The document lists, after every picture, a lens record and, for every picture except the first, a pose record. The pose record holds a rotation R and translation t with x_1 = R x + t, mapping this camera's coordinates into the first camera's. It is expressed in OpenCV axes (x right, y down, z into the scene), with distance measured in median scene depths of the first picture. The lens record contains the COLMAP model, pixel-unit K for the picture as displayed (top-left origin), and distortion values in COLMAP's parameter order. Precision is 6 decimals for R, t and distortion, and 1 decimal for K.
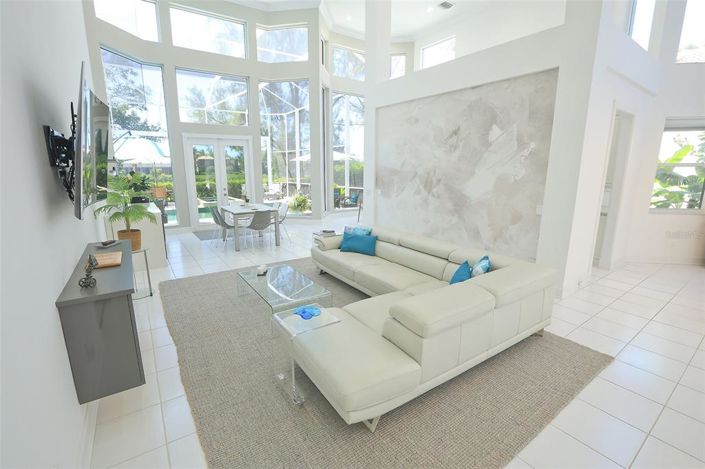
lens RADIAL K [[317.7, 0, 352.5], [0, 317.7, 234.5], [0, 0, 1]] dist [-0.061998, 0.022973]
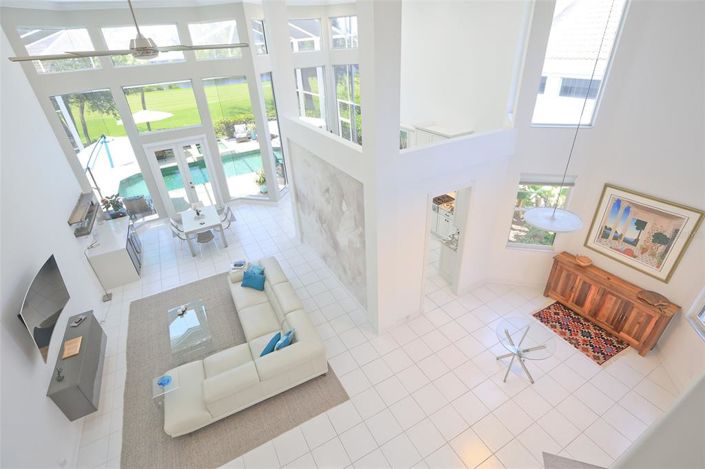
lens RADIAL K [[328.8, 0, 344.8], [0, 328.8, 233.5], [0, 0, 1]] dist [0.000922, 0.000377]
pose [[0.990756, 0.008107, -0.135413, 0.617423], [0.035494, 0.947947, 0.316444, -0.619044], [0.130929, -0.318325, 0.938896, -0.265229]]
